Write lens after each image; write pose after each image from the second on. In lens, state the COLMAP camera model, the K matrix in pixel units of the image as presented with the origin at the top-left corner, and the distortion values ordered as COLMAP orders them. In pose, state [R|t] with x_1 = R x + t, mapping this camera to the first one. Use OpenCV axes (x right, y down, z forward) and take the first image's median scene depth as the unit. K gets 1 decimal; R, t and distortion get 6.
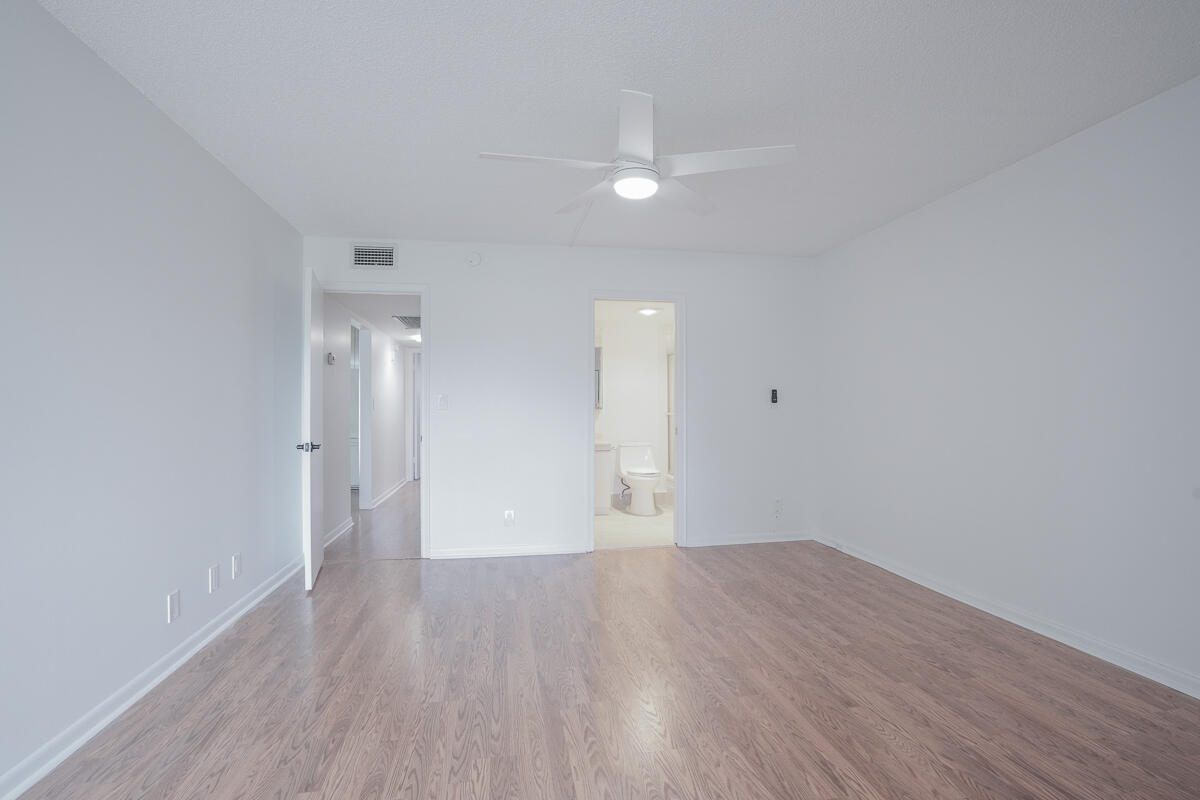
lens RADIAL K [[572.9, 0, 596.4], [0, 572.9, 398.5], [0, 0, 1]] dist [-0.052155, 0.017076]
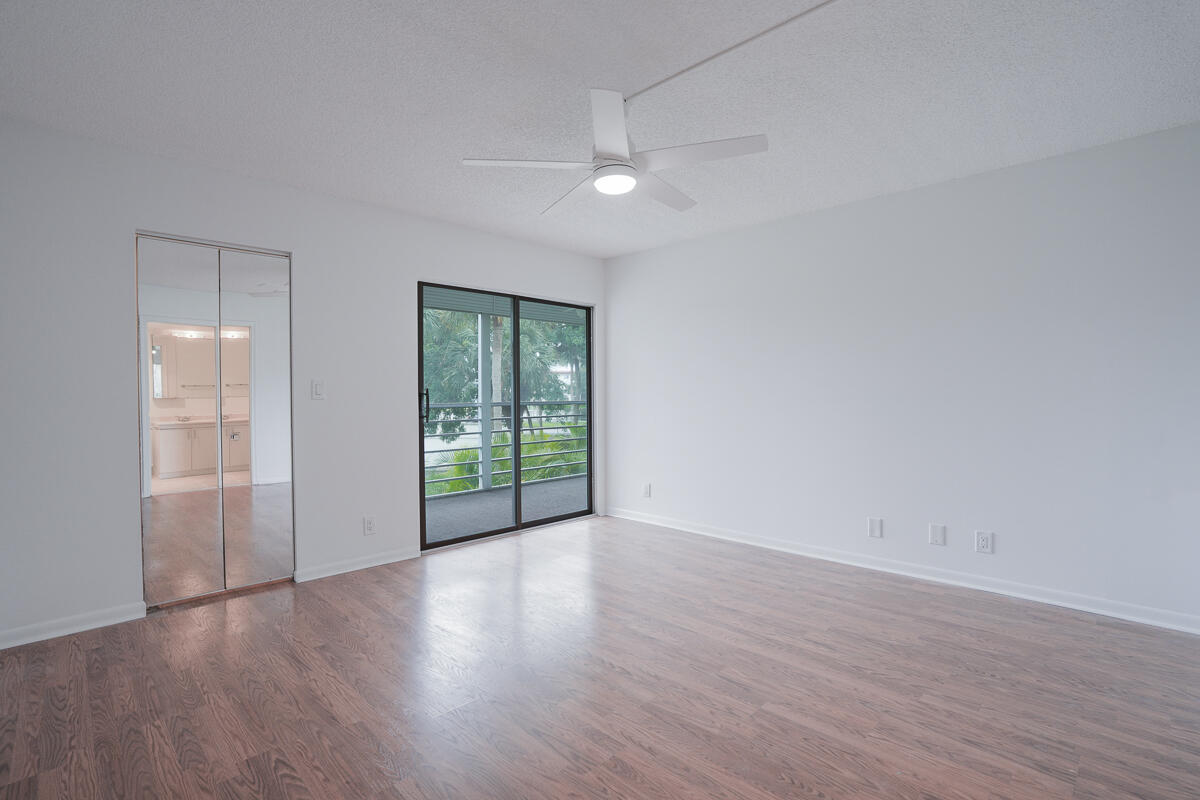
lens RADIAL K [[551.4, 0, 609.2], [0, 551.4, 398.4], [0, 0, 1]] dist [-0.063940, 0.022593]
pose [[-0.805525, 0.012516, -0.592430, 0.574718], [0.016676, 0.999860, -0.001552, 0.017991], [0.592328, -0.011130, -0.805620, 1.526717]]
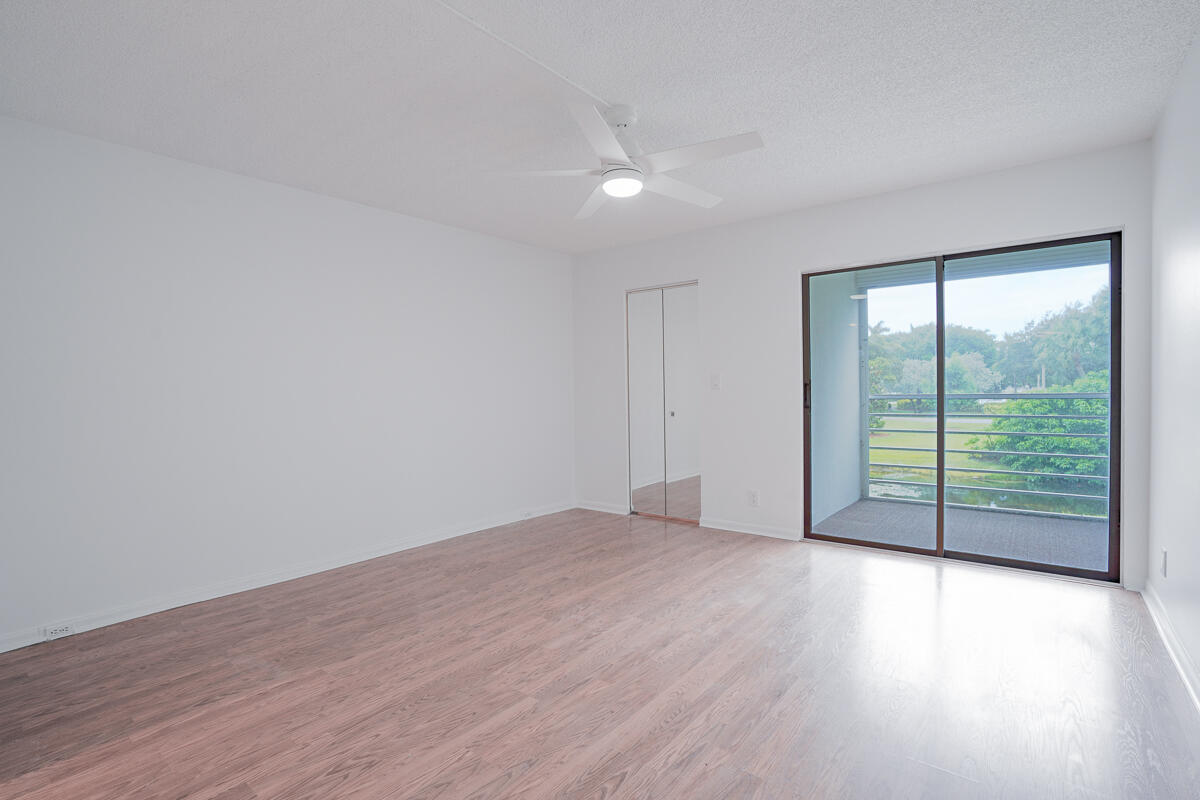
lens RADIAL K [[572.9, 0, 596.4], [0, 572.9, 398.5], [0, 0, 1]] dist [-0.052155, 0.017076]
pose [[-0.660537, -0.000894, 0.750793, -0.613452], [0.006126, 0.999960, 0.006580, 0.020443], [-0.750769, 0.008945, -0.660504, 1.501884]]
